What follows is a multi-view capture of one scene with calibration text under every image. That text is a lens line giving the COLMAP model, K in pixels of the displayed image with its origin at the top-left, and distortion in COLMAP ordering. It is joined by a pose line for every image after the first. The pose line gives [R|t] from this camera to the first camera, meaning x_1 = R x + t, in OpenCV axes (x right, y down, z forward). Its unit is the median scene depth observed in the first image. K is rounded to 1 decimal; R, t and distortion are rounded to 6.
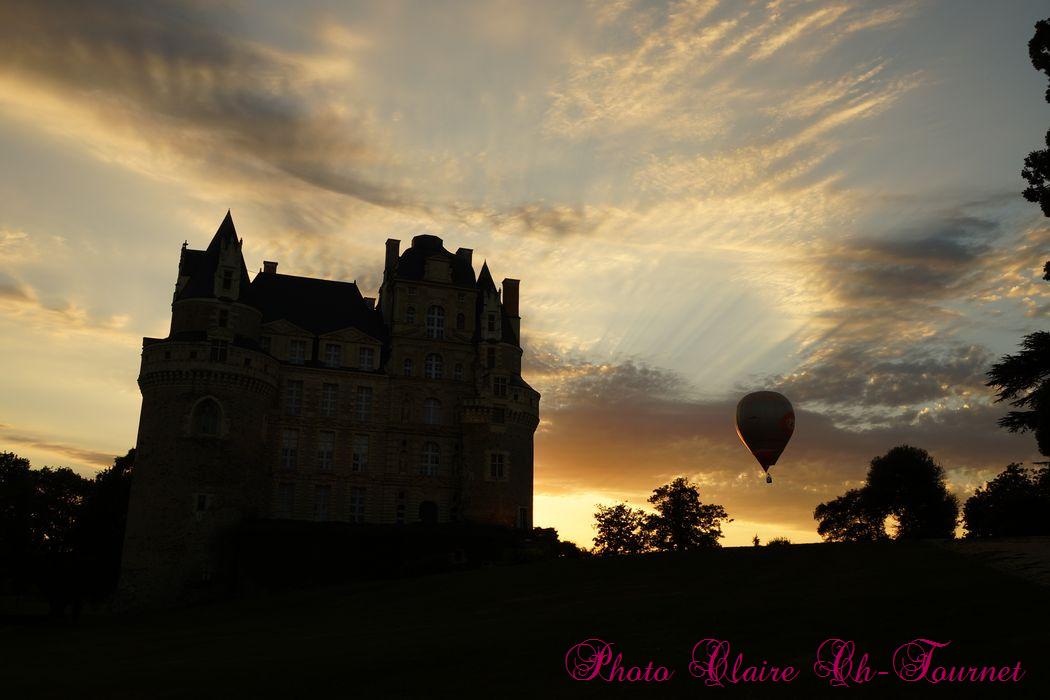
lens RADIAL K [[907.2, 0, 520.9], [0, 907.2, 351.7], [0, 0, 1]] dist [0.000534, -0.011368]
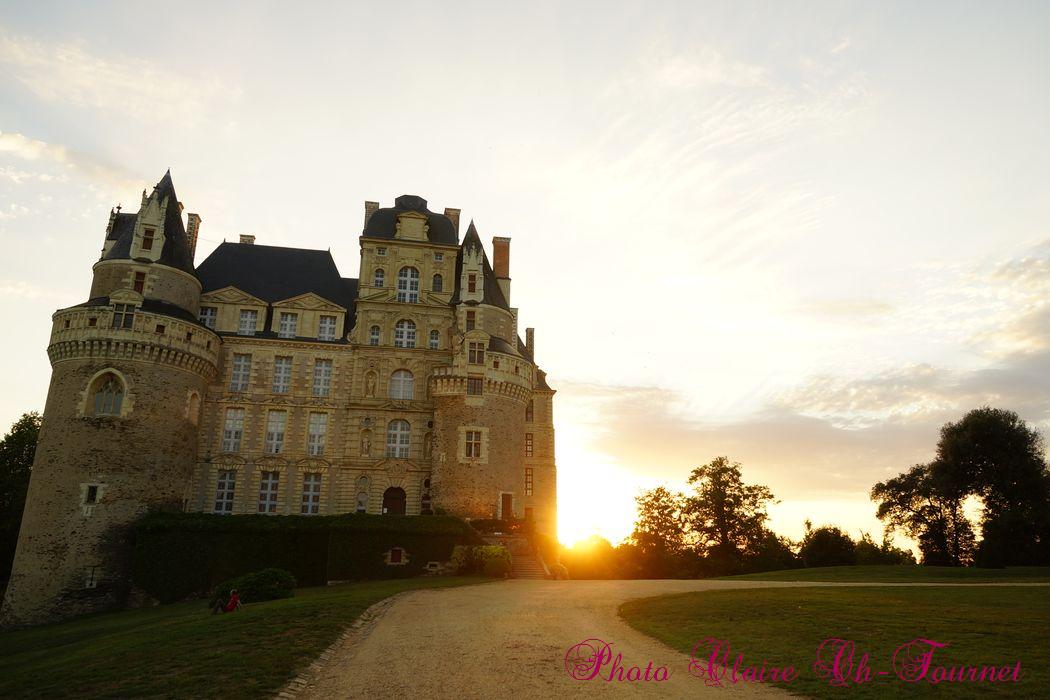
lens RADIAL K [[725.8, 0, 522.2], [0, 725.8, 349.8], [0, 0, 1]] dist [-0.002254, 0.002896]
pose [[0.989069, -0.043253, -0.140964, 0.118673], [0.040455, 0.998924, -0.022657, 0.053650], [0.141792, 0.016706, 0.989755, 0.326842]]
